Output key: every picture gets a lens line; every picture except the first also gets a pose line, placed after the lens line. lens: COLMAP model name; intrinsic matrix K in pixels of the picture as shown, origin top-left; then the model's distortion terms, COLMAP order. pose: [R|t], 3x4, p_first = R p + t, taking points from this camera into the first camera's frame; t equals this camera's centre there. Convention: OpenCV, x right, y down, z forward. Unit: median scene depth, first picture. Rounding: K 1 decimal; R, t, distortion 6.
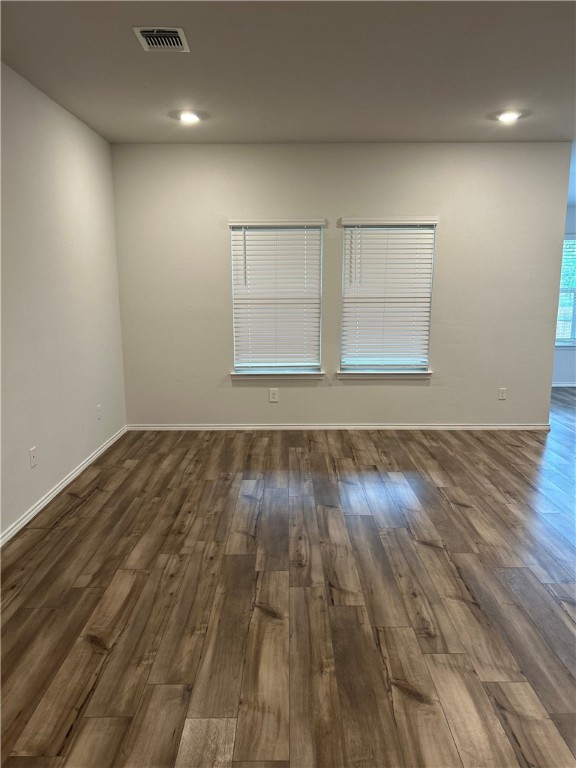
lens RADIAL K [[573.9, 0, 288.0], [0, 573.9, 384.0], [0, 0, 1]] dist [-0.000717, -0.001179]
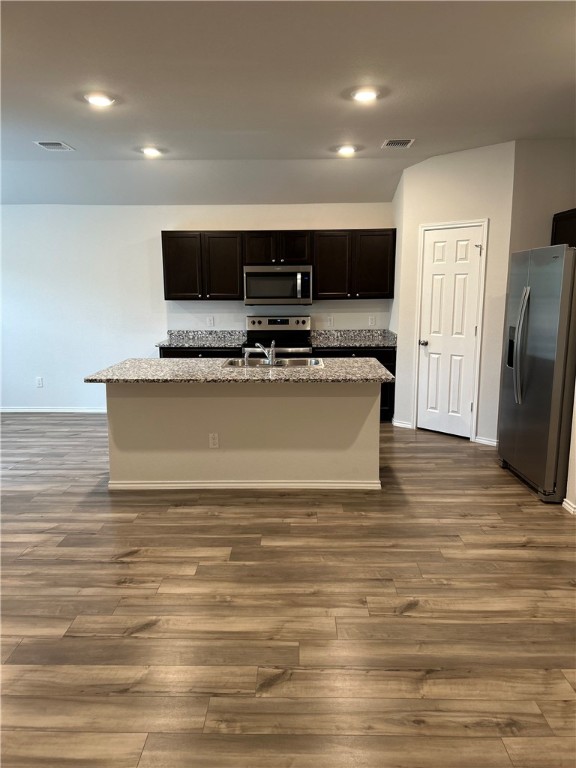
lens RADIAL K [[573.9, 0, 288.0], [0, 573.9, 384.0], [0, 0, 1]] dist [-0.000717, -0.001179]
pose [[0.026554, -0.164761, 0.985976, -0.467060], [0.181911, 0.970652, 0.157301, -0.213535], [-0.982956, 0.175183, 0.055746, 1.115821]]
